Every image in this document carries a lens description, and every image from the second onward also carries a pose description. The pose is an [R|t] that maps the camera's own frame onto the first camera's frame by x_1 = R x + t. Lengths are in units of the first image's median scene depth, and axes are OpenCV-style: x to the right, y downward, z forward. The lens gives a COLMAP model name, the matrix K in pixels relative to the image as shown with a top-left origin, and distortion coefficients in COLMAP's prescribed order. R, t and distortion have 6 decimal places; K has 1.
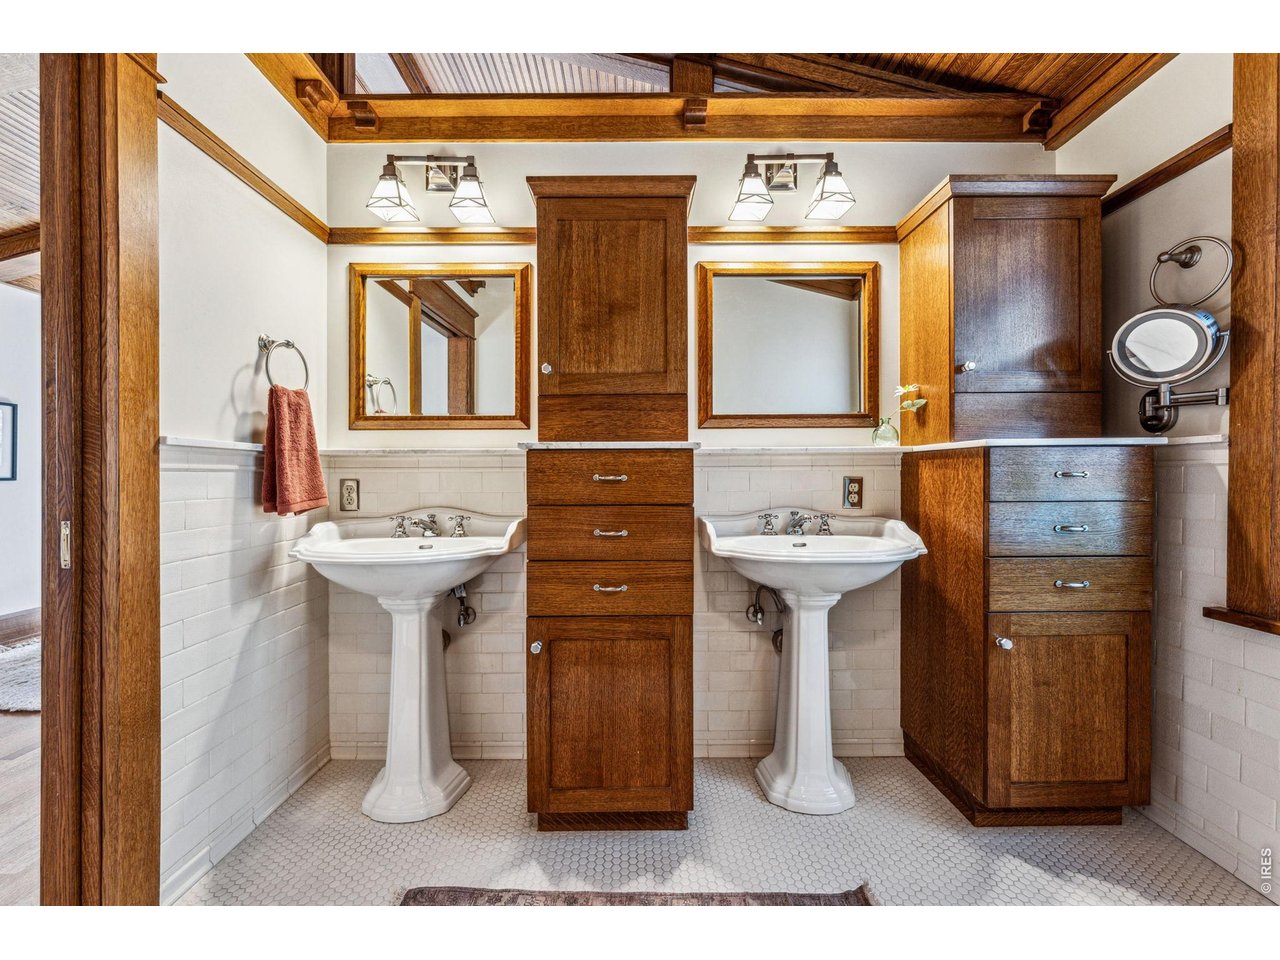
lens RADIAL K [[519.2, 0, 638.9], [0, 519.2, 473.8], [0, 0, 1]] dist [-0.002834, 0.000134]
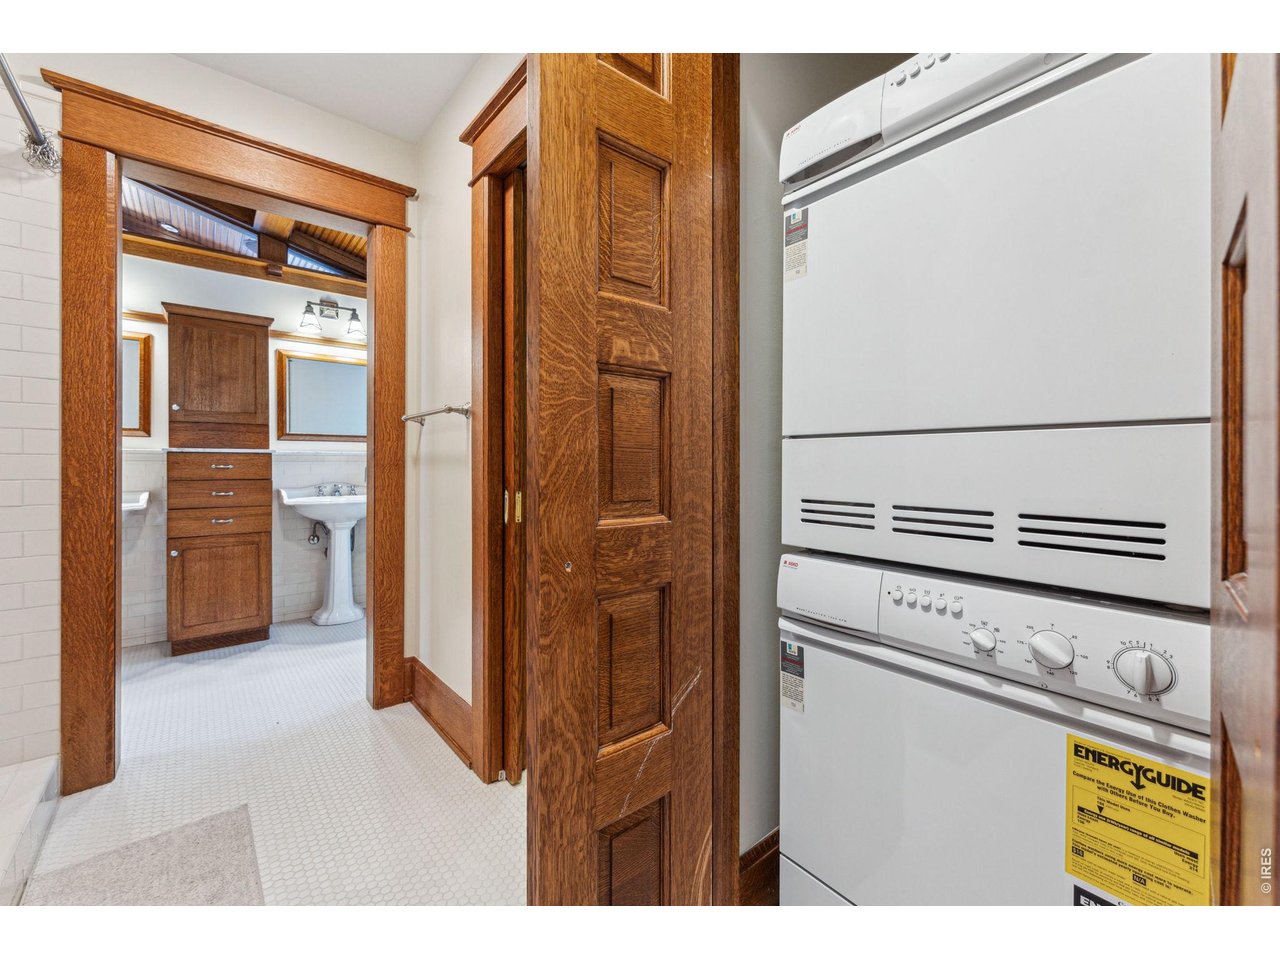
lens RADIAL K [[519.2, 0, 638.0], [0, 519.2, 468.9], [0, 0, 1]] dist [-0.002834, 0.000134]
pose [[0.767884, -0.001053, 0.640588, -0.093739], [-0.000213, 0.999998, 0.001899, 0.011164], [-0.640589, -0.001595, 0.767882, -1.436809]]
